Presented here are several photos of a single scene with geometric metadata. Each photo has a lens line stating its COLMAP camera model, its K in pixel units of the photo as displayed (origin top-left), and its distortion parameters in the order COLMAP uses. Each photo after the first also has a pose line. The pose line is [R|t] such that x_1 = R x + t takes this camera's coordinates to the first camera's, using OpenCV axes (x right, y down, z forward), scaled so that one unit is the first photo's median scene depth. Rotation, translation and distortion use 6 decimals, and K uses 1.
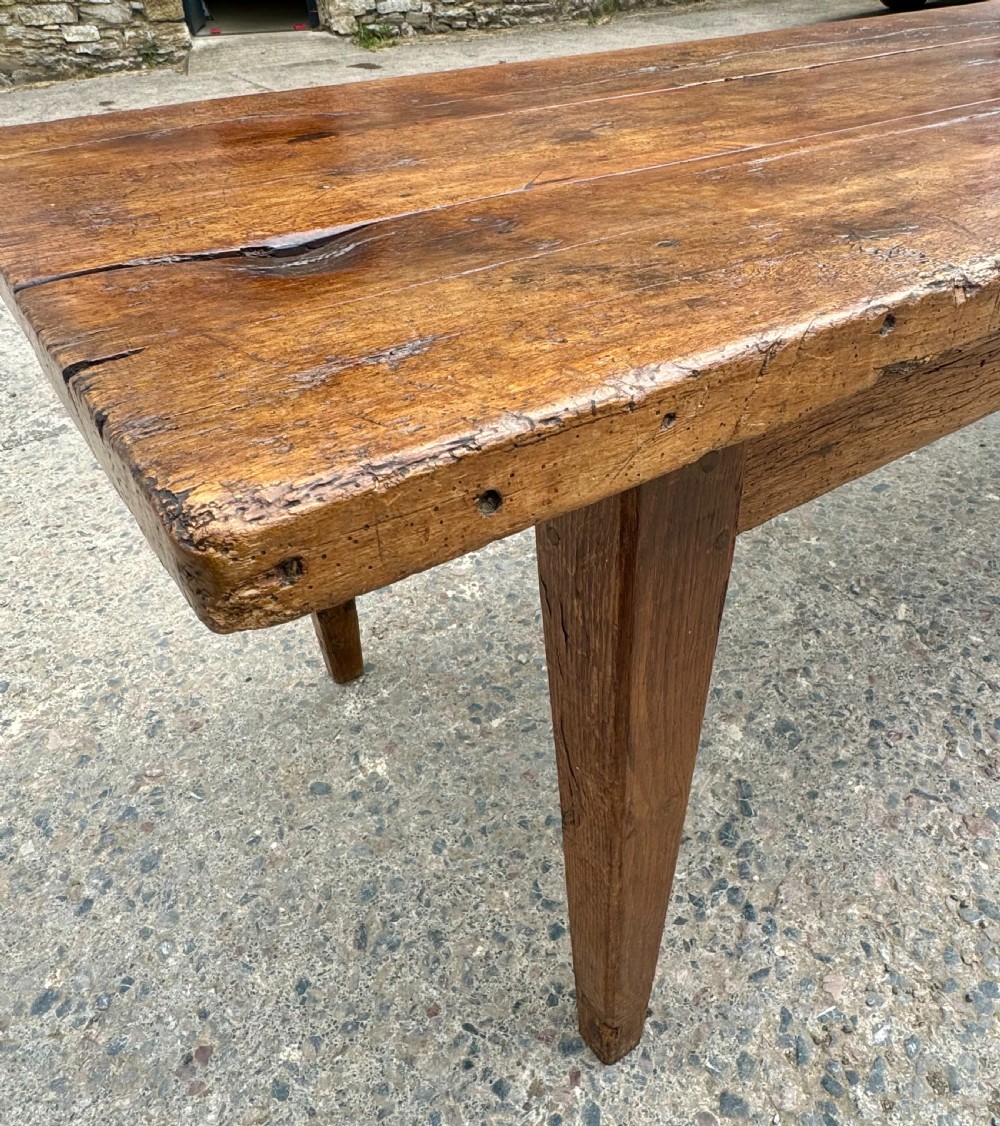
lens RADIAL K [[823.6, 0, 543.9], [0, 823.6, 592.2], [0, 0, 1]] dist [-0.034993, 0.037775]
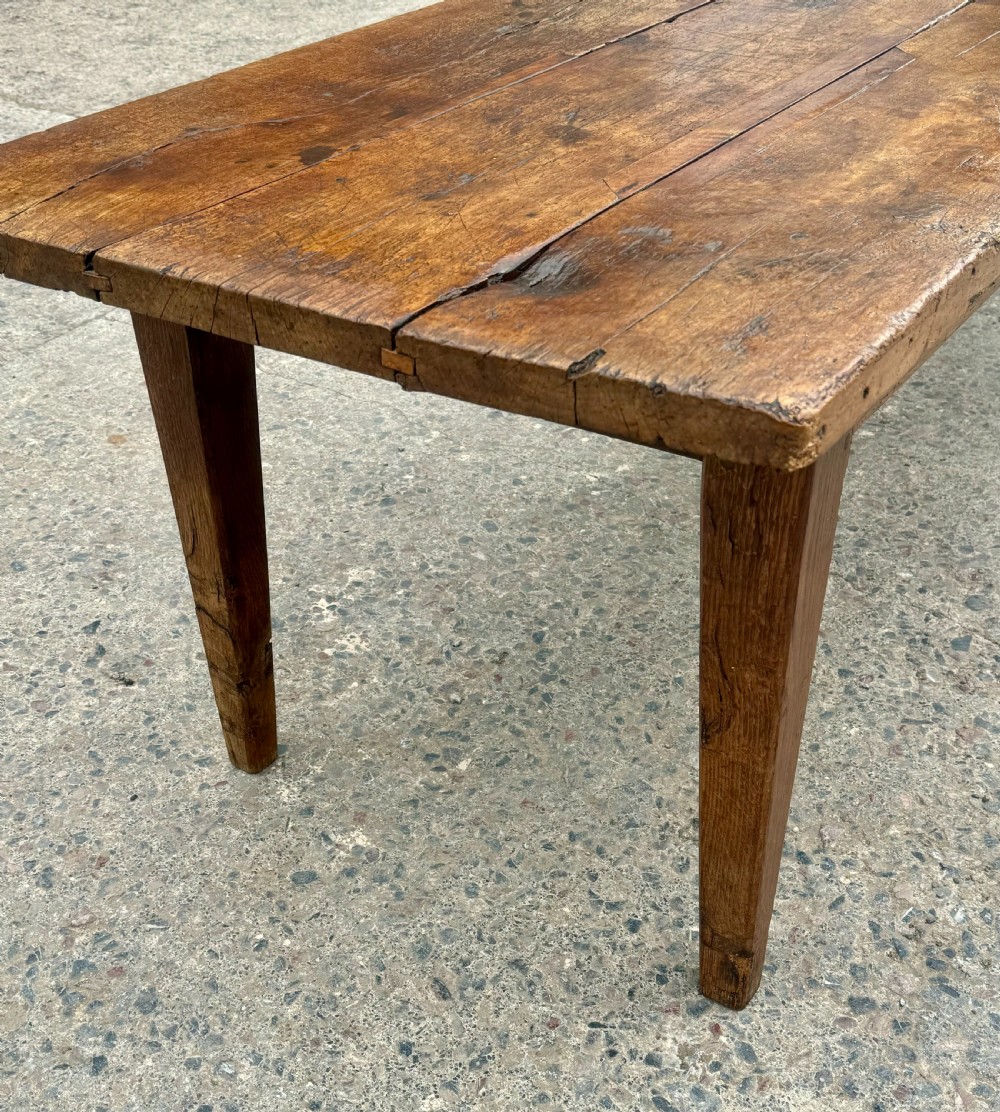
lens RADIAL K [[1329.6, 0, 497.9], [0, 1329.6, 670.4], [0, 0, 1]] dist [0.086385, 0.000000]
pose [[0.934551, -0.207277, 0.289226, -0.499090], [0.218078, 0.975917, -0.005255, 0.091636], [-0.281171, 0.067984, 0.957246, -0.449707]]
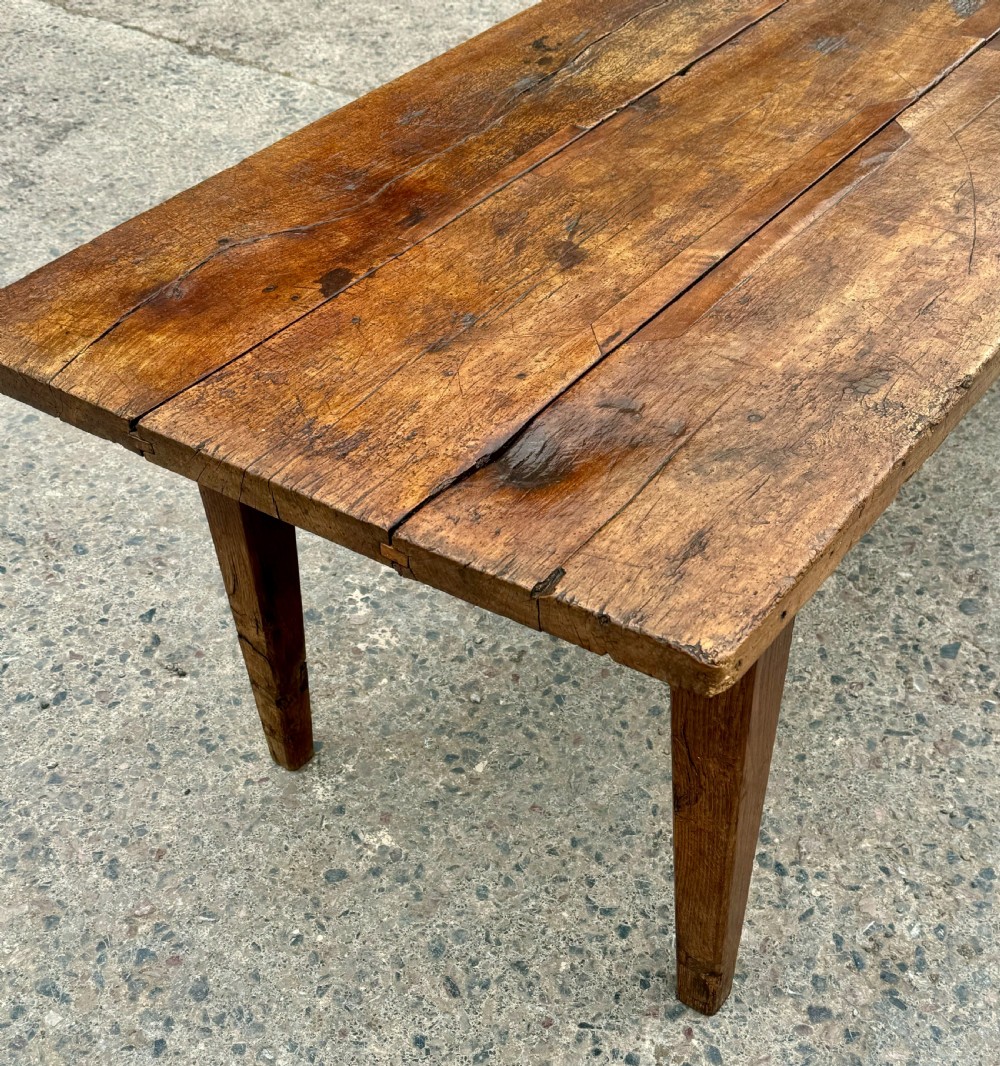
lens RADIAL K [[1331.5, 0, 491.7], [0, 1331.5, 673.4], [0, 0, 1]] dist [0.093259, 0.000000]
pose [[0.949676, -0.226800, 0.216047, -0.434636], [0.208447, 0.972428, 0.104559, -0.133234], [-0.233805, -0.054263, 0.970768, -0.629322]]
